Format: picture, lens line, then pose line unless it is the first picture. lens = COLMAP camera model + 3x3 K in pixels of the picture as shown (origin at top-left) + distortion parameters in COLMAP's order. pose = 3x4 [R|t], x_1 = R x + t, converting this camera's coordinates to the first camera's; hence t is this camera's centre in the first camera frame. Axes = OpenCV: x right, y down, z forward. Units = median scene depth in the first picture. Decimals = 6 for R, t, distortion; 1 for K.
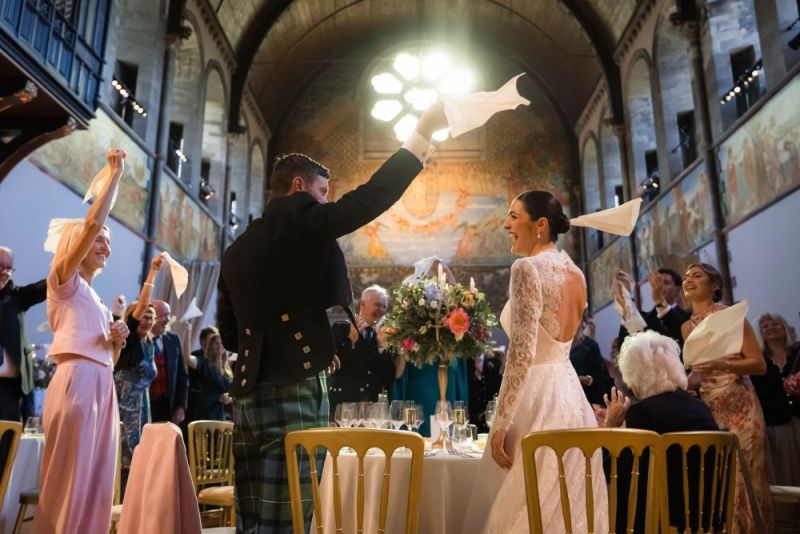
lens RADIAL K [[663.2, 0, 393.1], [0, 663.2, 264.2], [0, 0, 1]] dist [-0.031447, 0.004872]
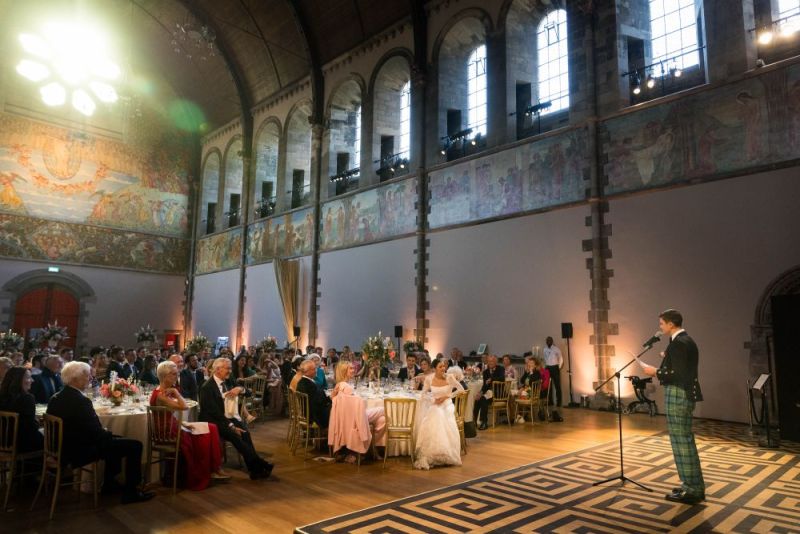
lens RADIAL K [[529.8, 0, 398.6], [0, 529.8, 269.9], [0, 0, 1]] dist [0.019448, -0.001181]
pose [[0.684769, 0.102164, 0.721564, -0.213406], [-0.179641, 0.983235, 0.031267, -0.048995], [-0.706273, -0.151033, 0.691641, -0.088088]]
